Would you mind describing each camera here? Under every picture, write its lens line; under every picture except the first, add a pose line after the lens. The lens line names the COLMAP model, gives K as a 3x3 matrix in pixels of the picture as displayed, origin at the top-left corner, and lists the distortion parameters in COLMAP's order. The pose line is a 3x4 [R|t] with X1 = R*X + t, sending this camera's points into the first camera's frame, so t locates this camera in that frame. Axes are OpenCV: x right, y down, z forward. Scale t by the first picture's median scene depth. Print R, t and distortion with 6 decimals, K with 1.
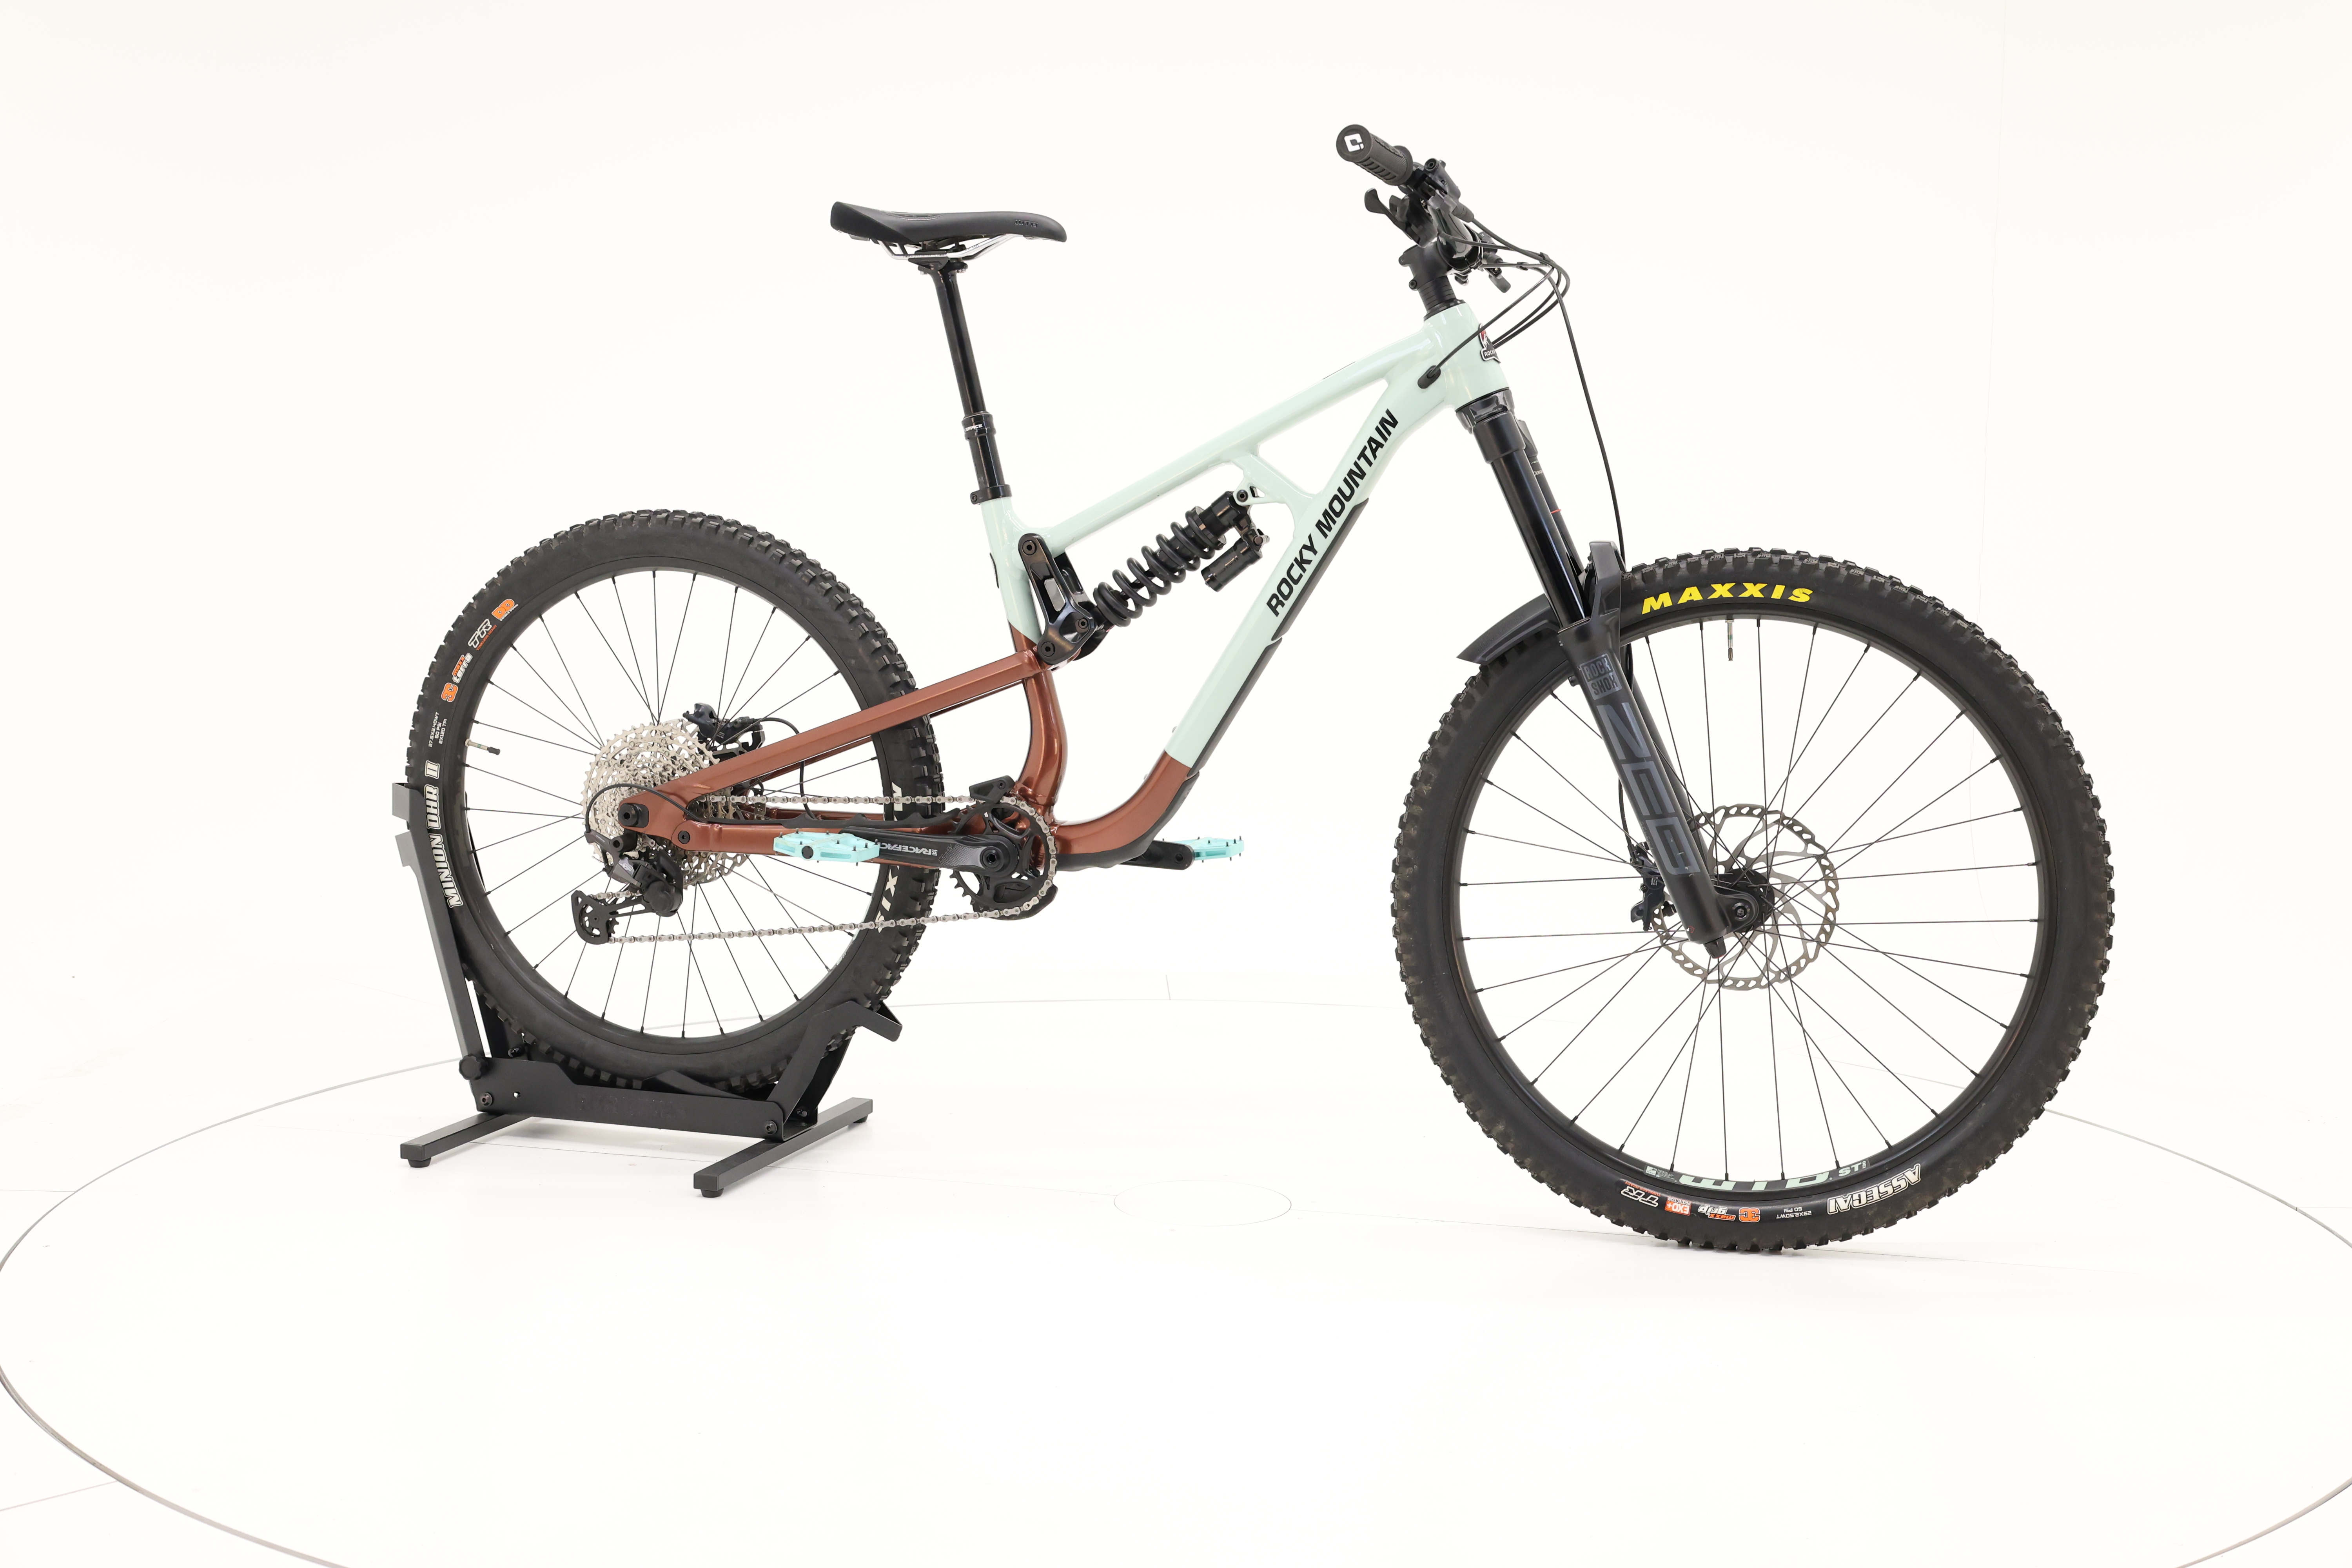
lens RADIAL K [[2646.1, 0, 1178.1], [0, 2646.1, 784.9], [0, 0, 1]] dist [0.008375, 0.000000]
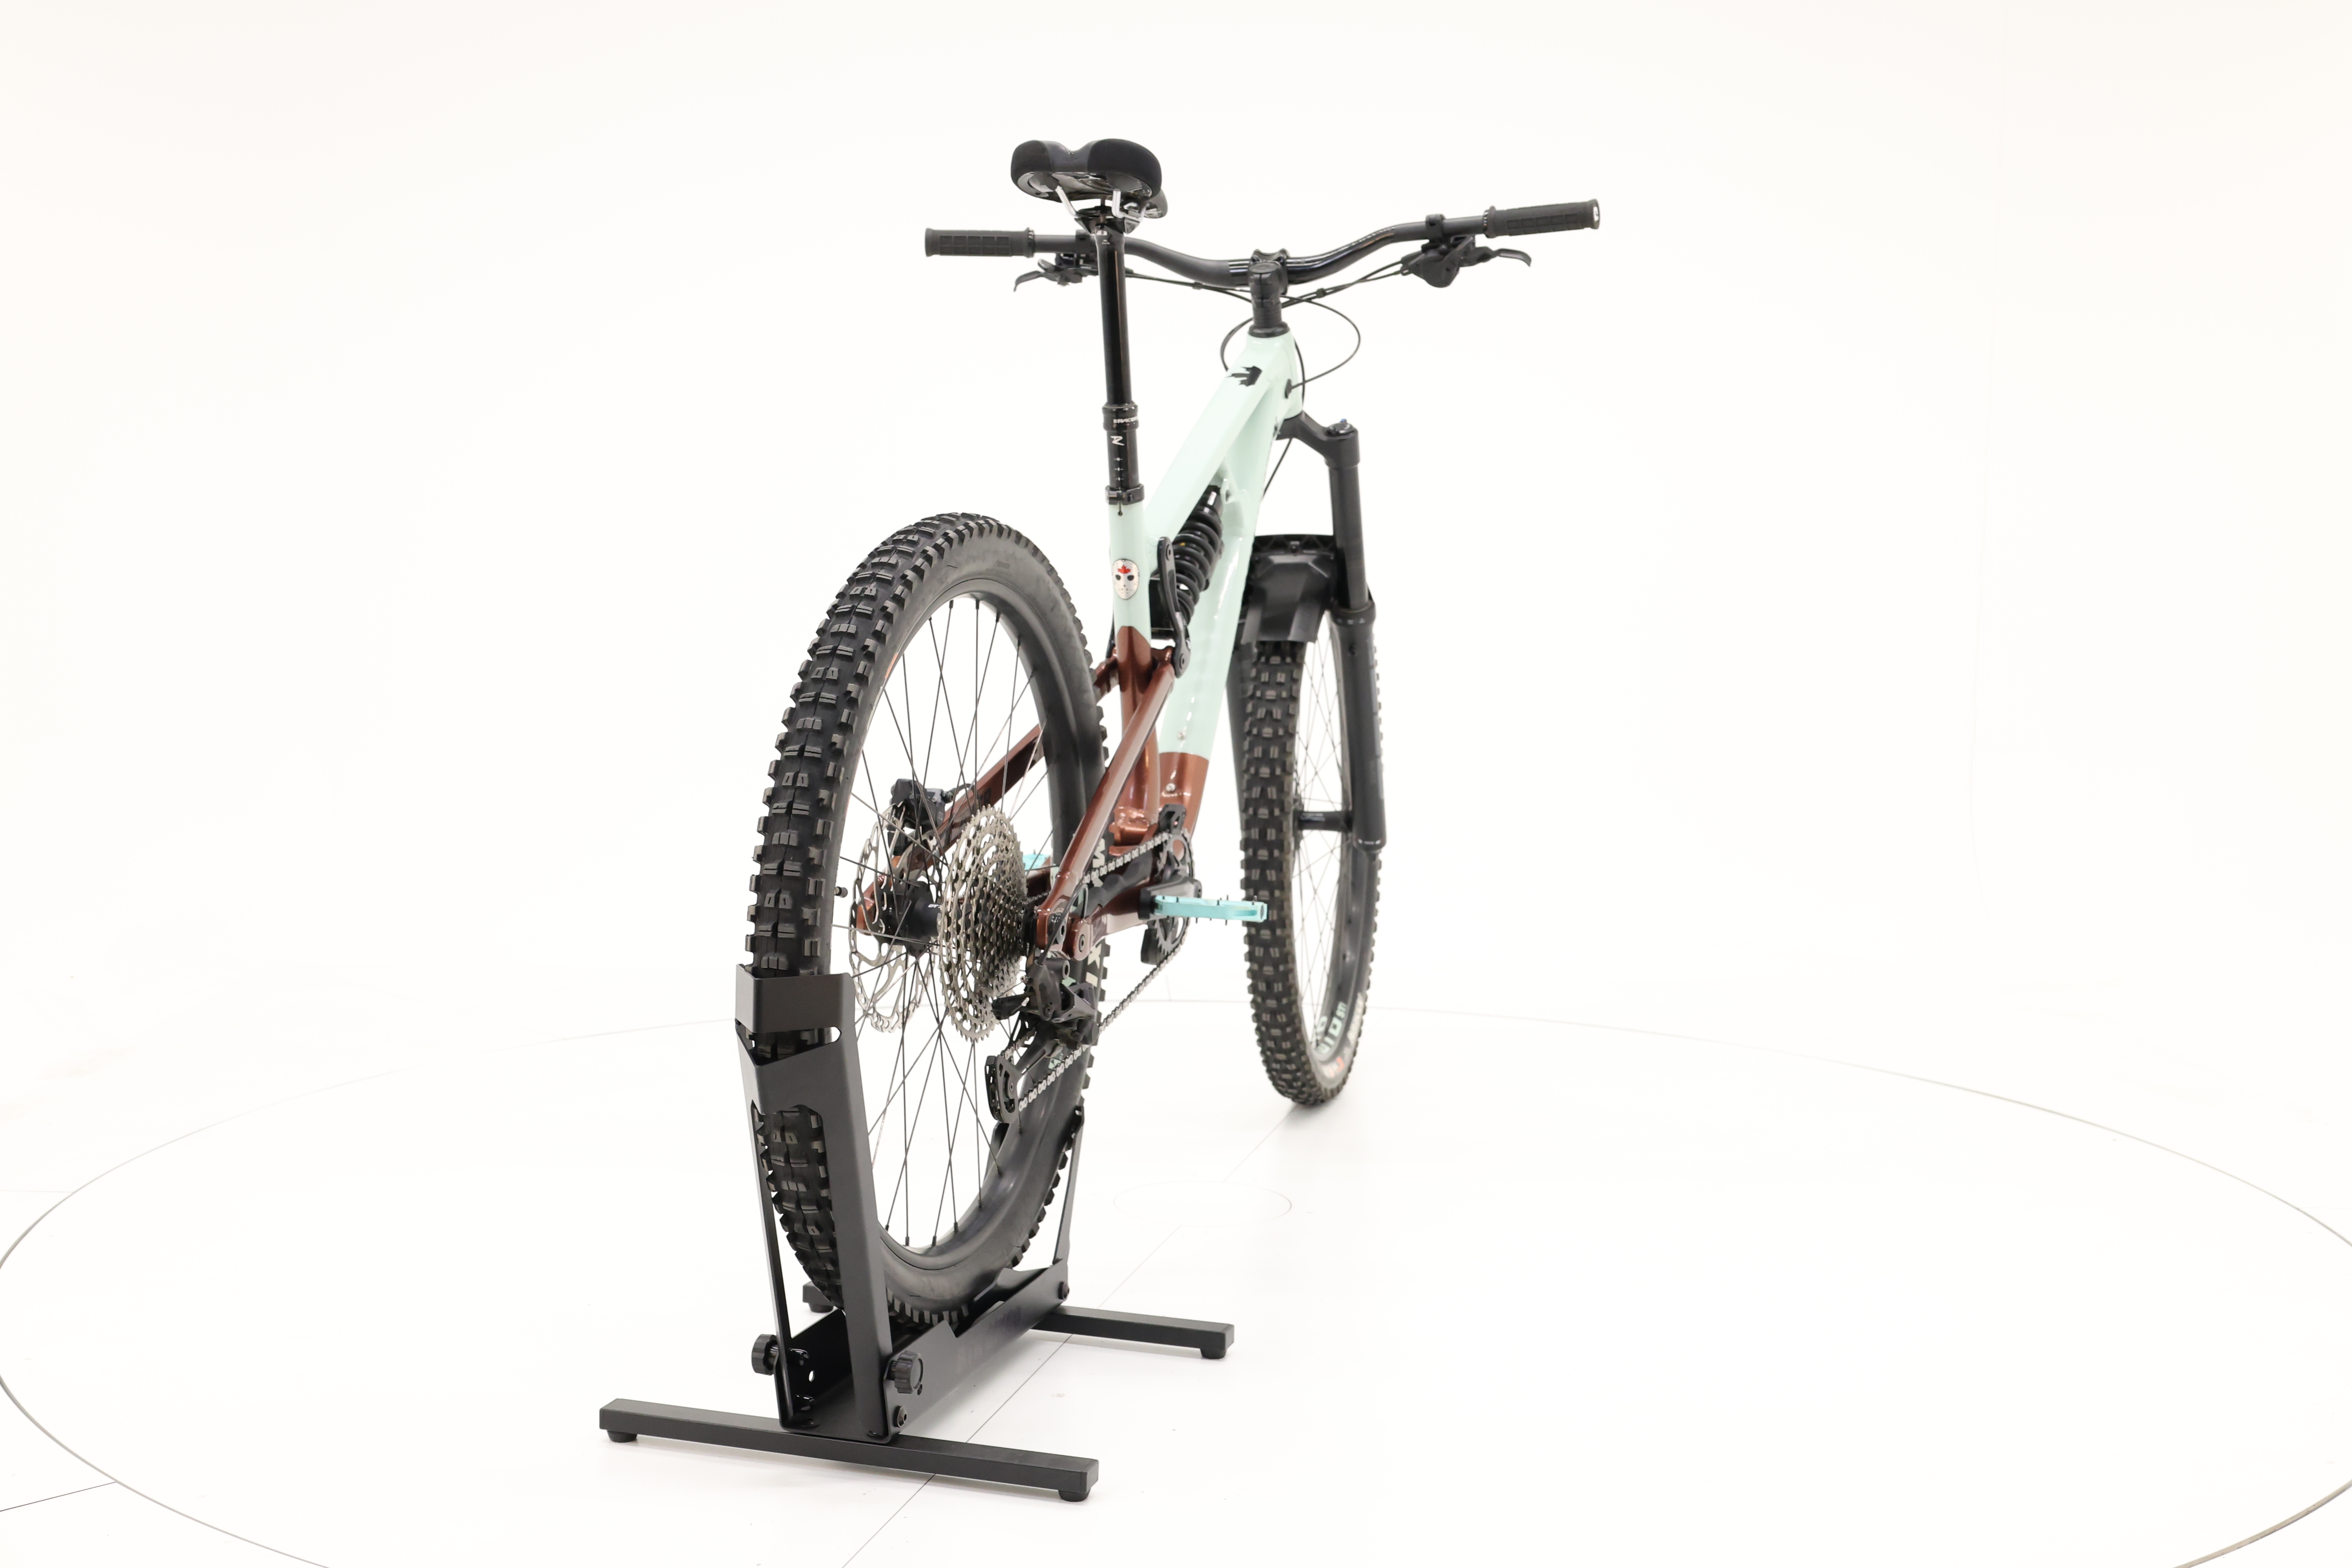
lens RADIAL K [[2646.1, 0, 1177.2], [0, 2646.1, 787.9], [0, 0, 1]] dist [0.008375, 0.000000]
pose [[0.007618, -0.116092, 0.993209, -0.978426], [0.084405, 0.989768, 0.115043, -0.114756], [-0.996402, 0.082956, 0.017339, 0.993231]]
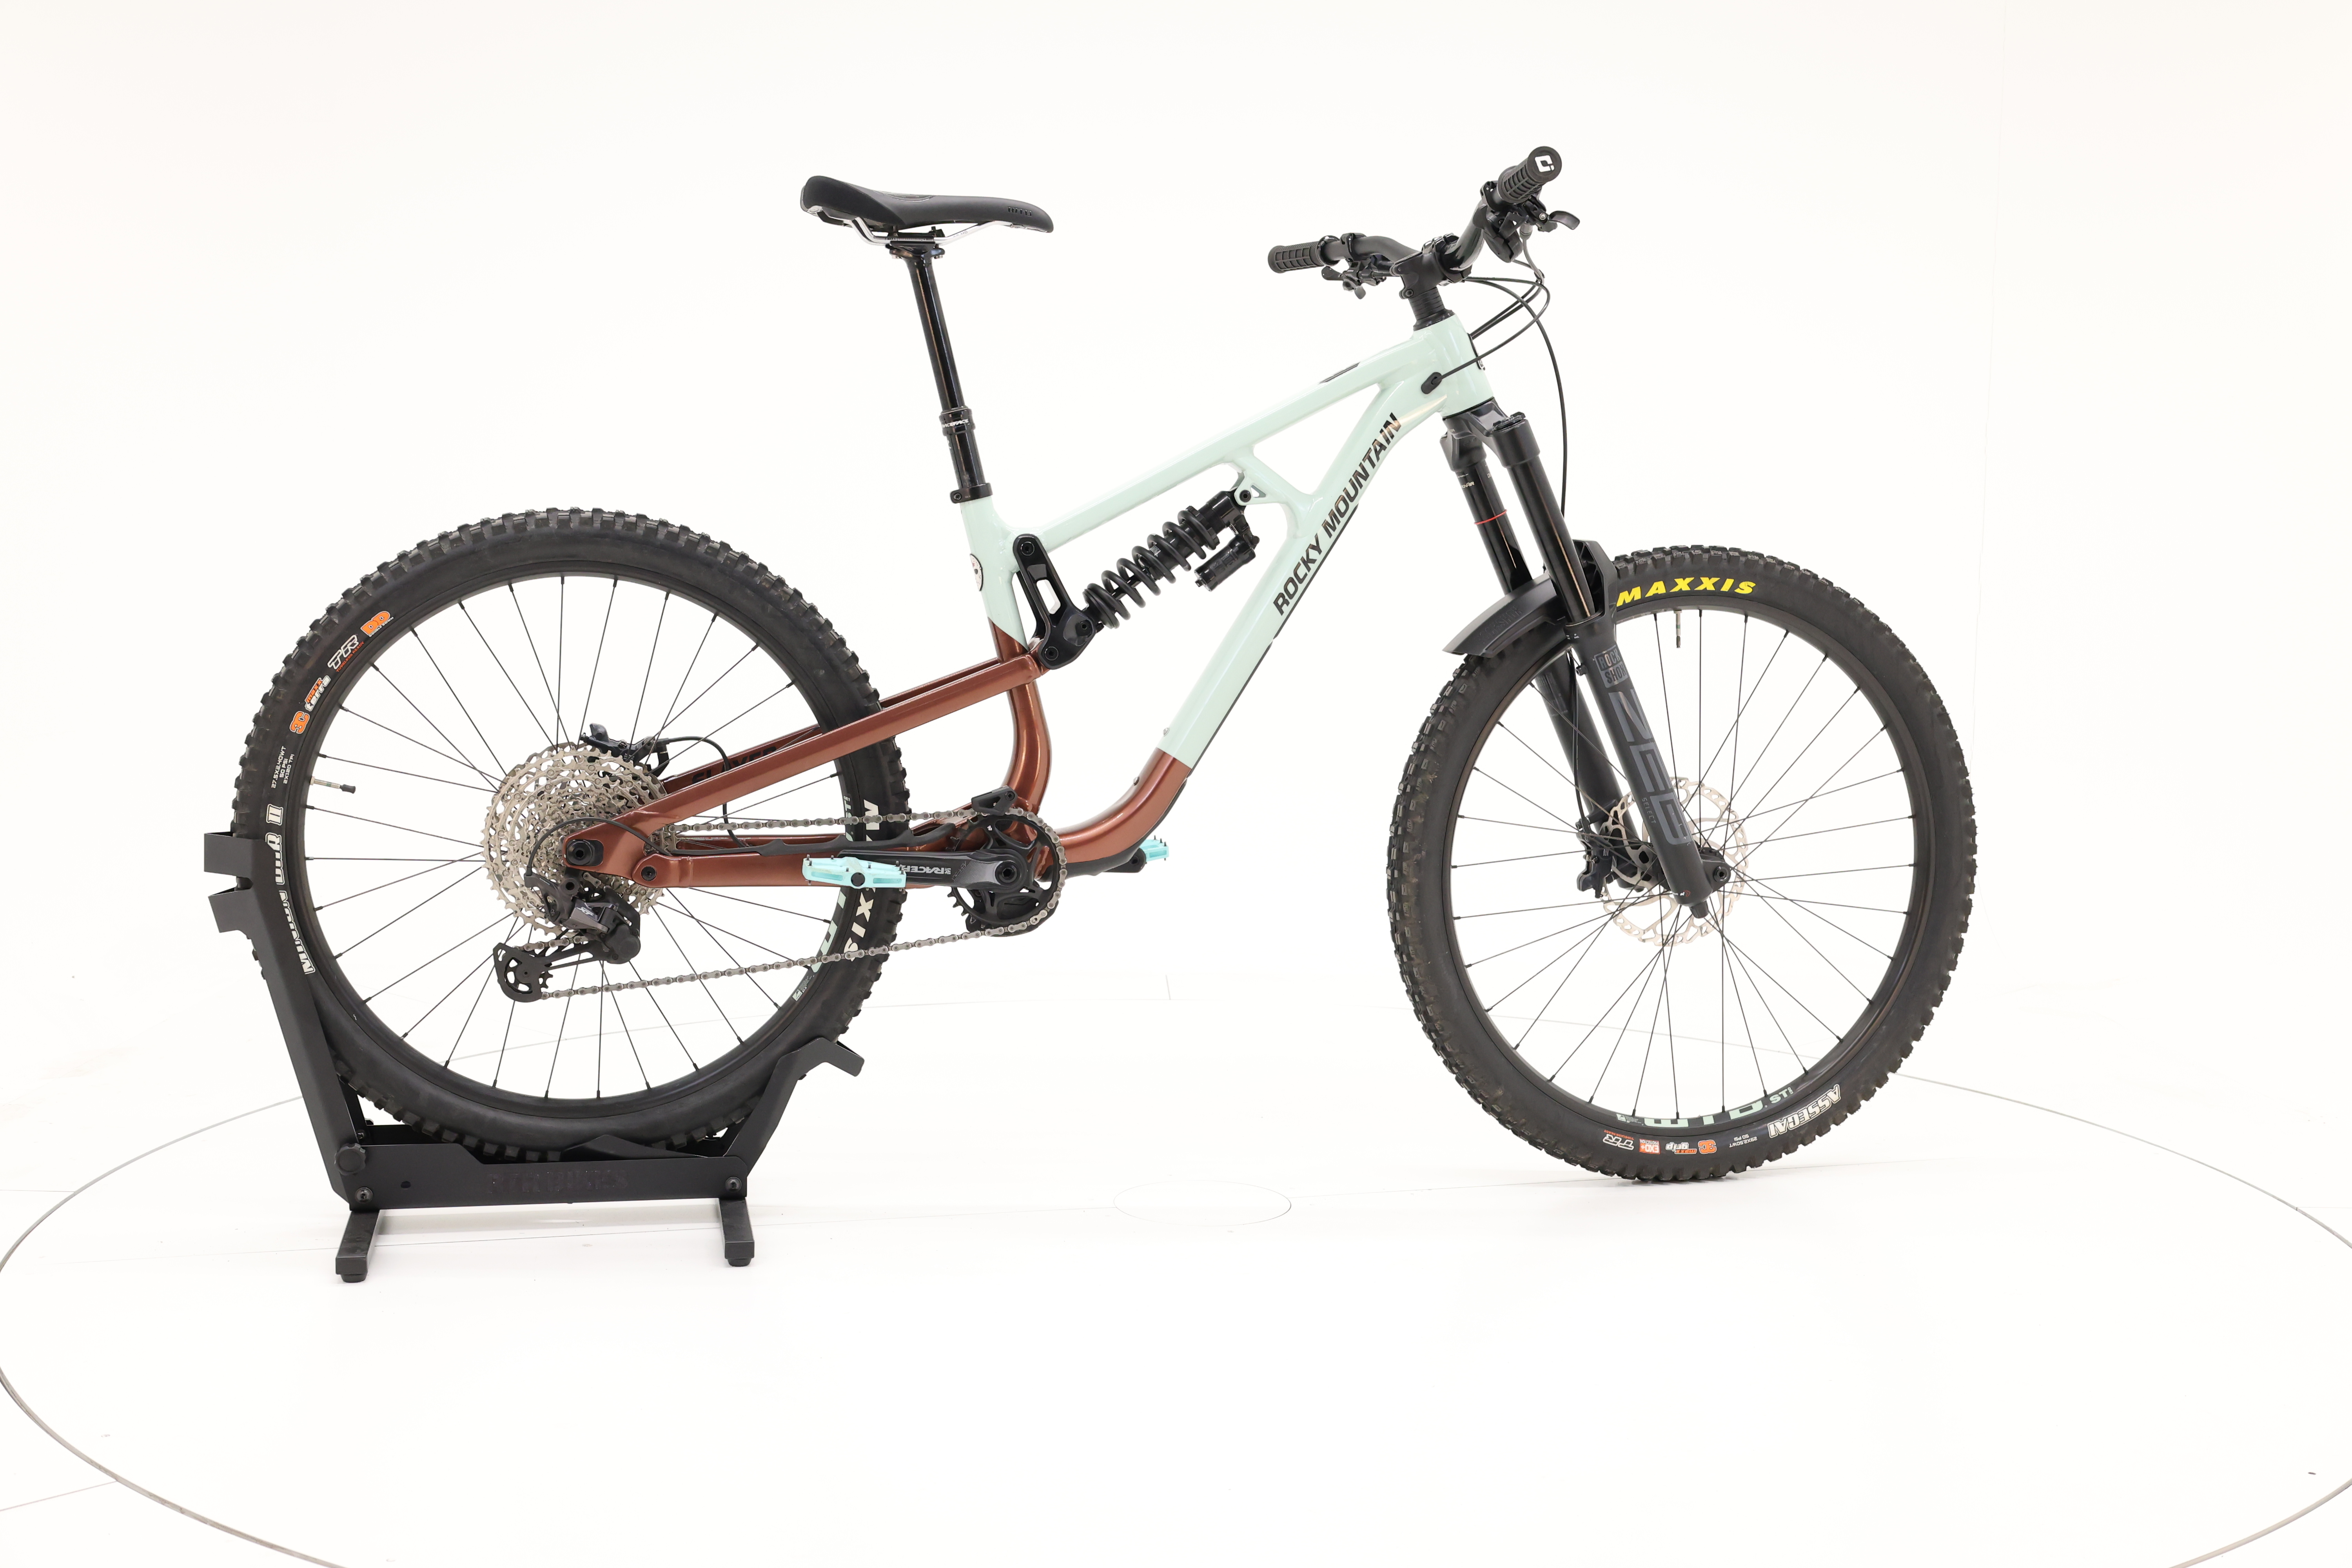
lens RADIAL K [[2646.1, 0, 1174.7], [0, 2646.1, 785.6], [0, 0, 1]] dist [0.008375, 0.000000]
pose [[0.871842, -0.051867, 0.487032, -0.485236], [0.045687, 0.998654, 0.024566, -0.024914], [-0.487651, 0.000833, 0.873038, 0.134138]]
